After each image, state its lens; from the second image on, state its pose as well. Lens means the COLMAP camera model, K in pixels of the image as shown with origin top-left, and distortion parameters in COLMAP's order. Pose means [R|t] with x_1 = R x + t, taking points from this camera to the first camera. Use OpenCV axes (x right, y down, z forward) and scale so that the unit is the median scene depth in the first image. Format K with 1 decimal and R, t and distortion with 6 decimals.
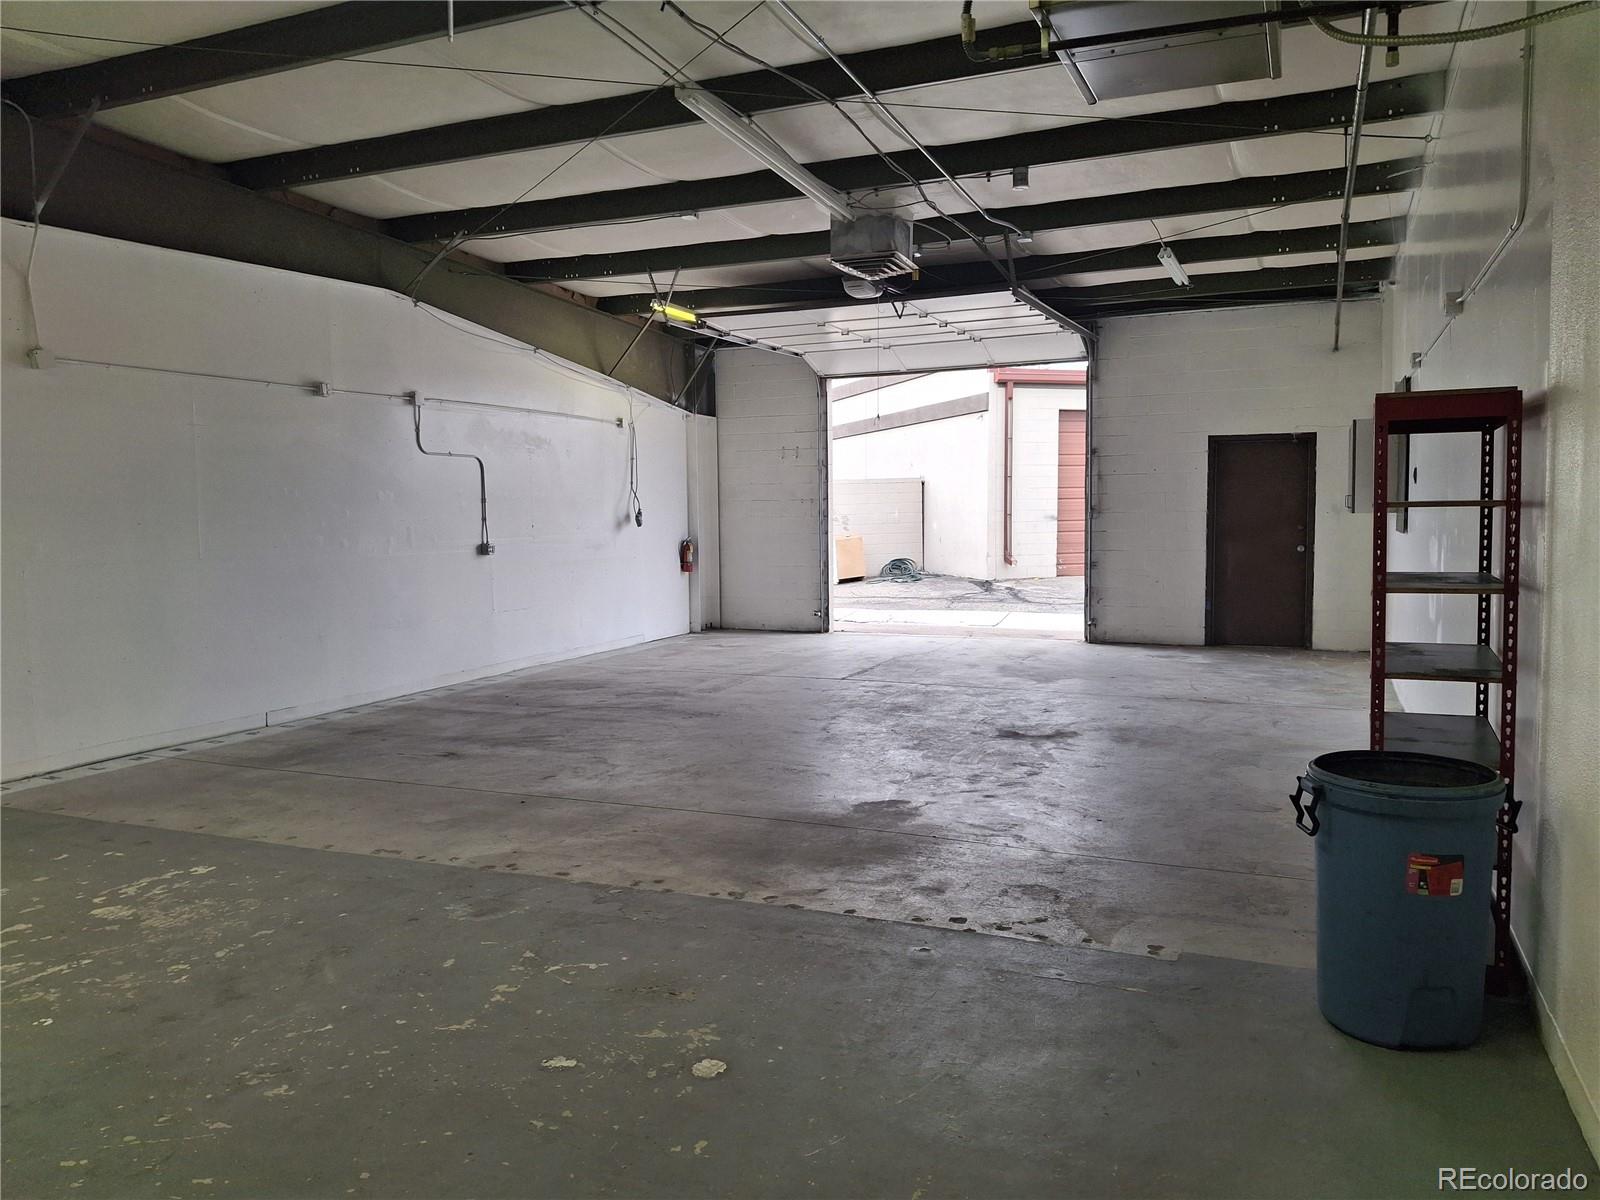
lens RADIAL K [[1175.9, 0, 803.2], [0, 1175.9, 585.6], [0, 0, 1]] dist [0.029756, -0.063785]
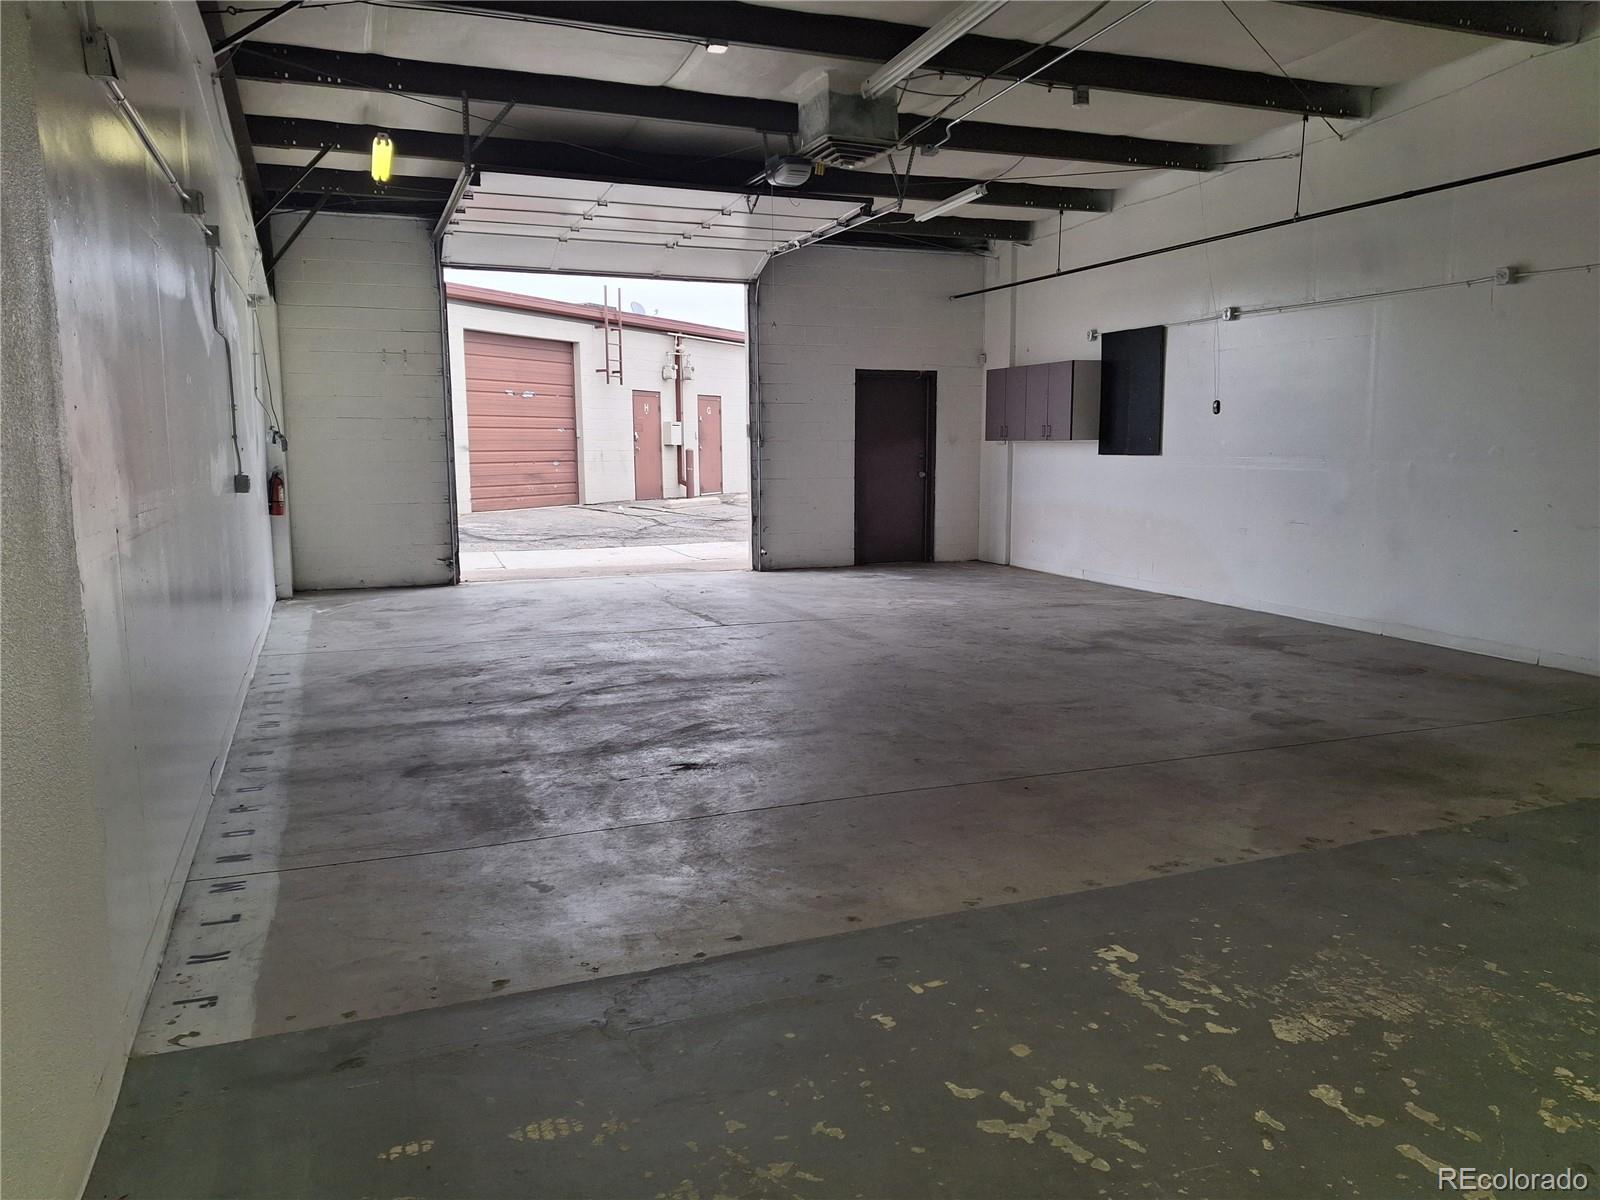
lens RADIAL K [[1152.7, 0, 801.7], [0, 1152.7, 655.8], [0, 0, 1]] dist [0.003302, -0.001122]
pose [[0.699904, -0.121271, 0.703866, -1.149515], [0.037959, 0.990403, 0.132894, -0.025229], [-0.713227, -0.066296, 0.697790, 0.721398]]
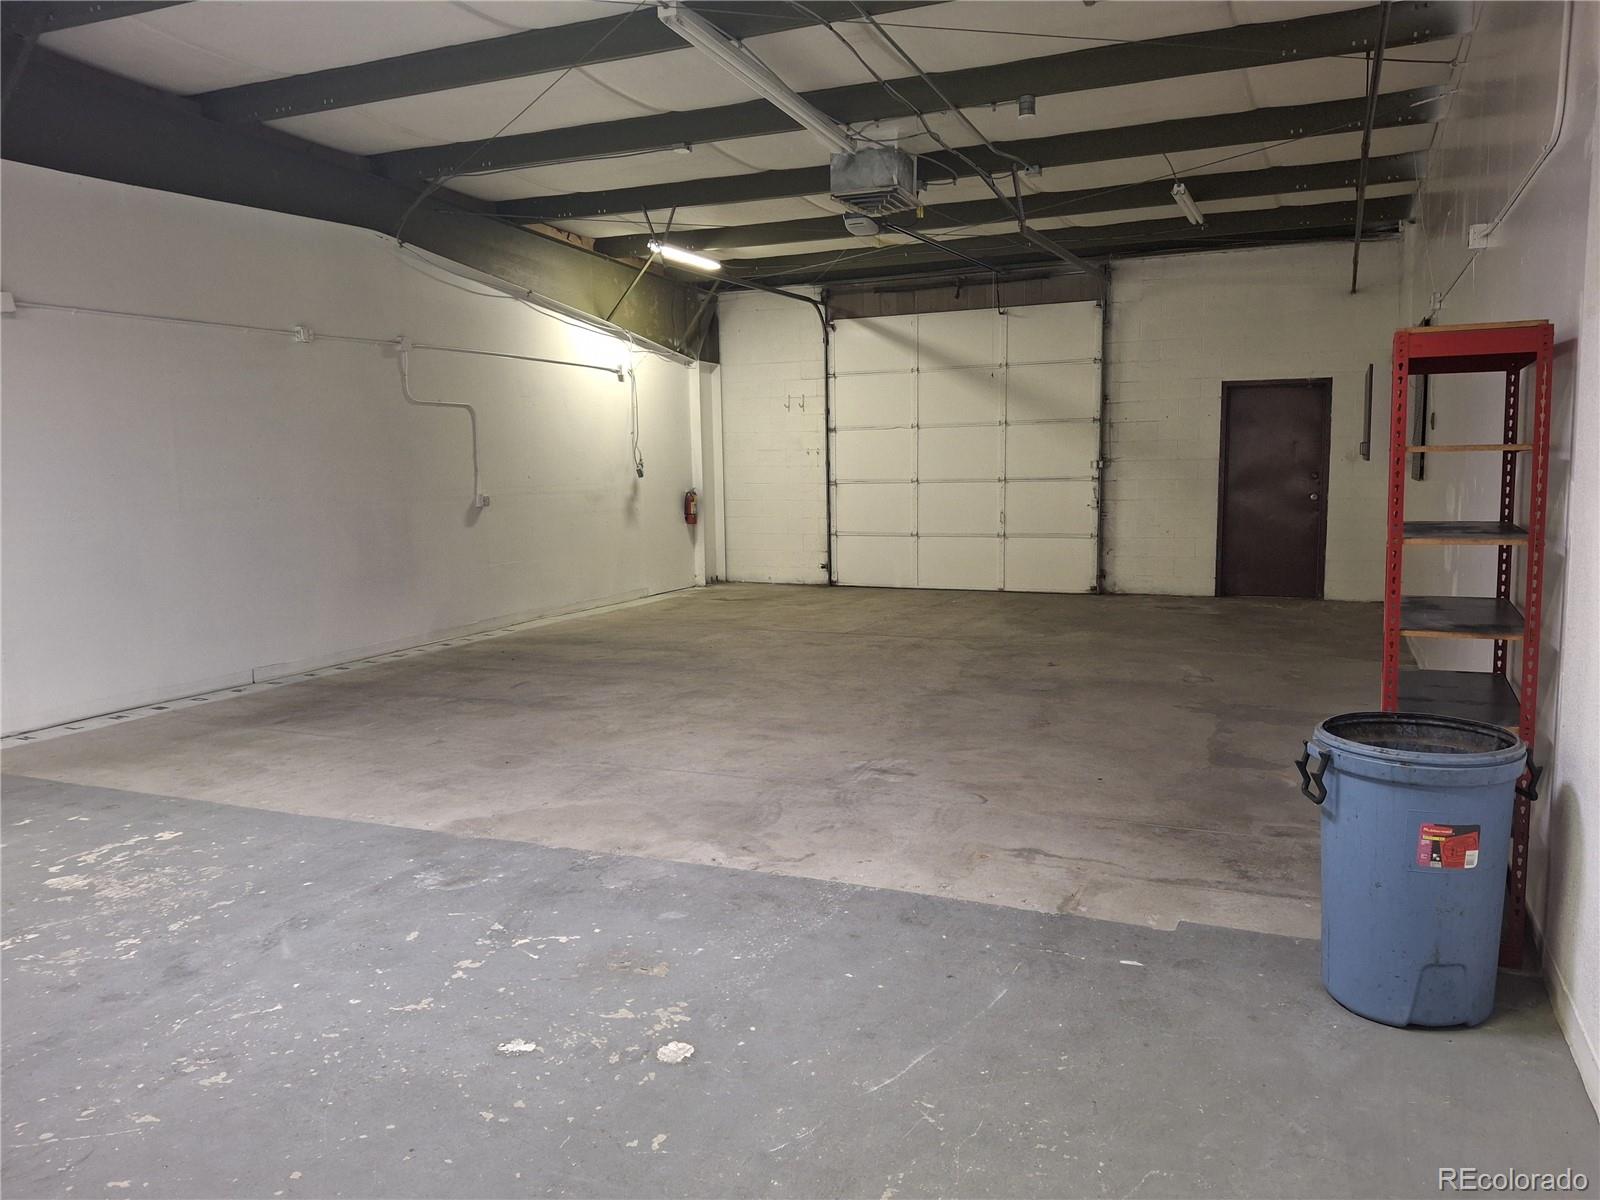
lens RADIAL K [[1176.3, 0, 829.6], [0, 1176.3, 596.2], [0, 0, 1]] dist [0.004410, -0.024199]
pose [[0.999955, -0.003603, 0.008774, 0.023407], [0.003151, 0.998697, 0.050940, -0.000893], [-0.008946, -0.050910, 0.998663, 0.052331]]
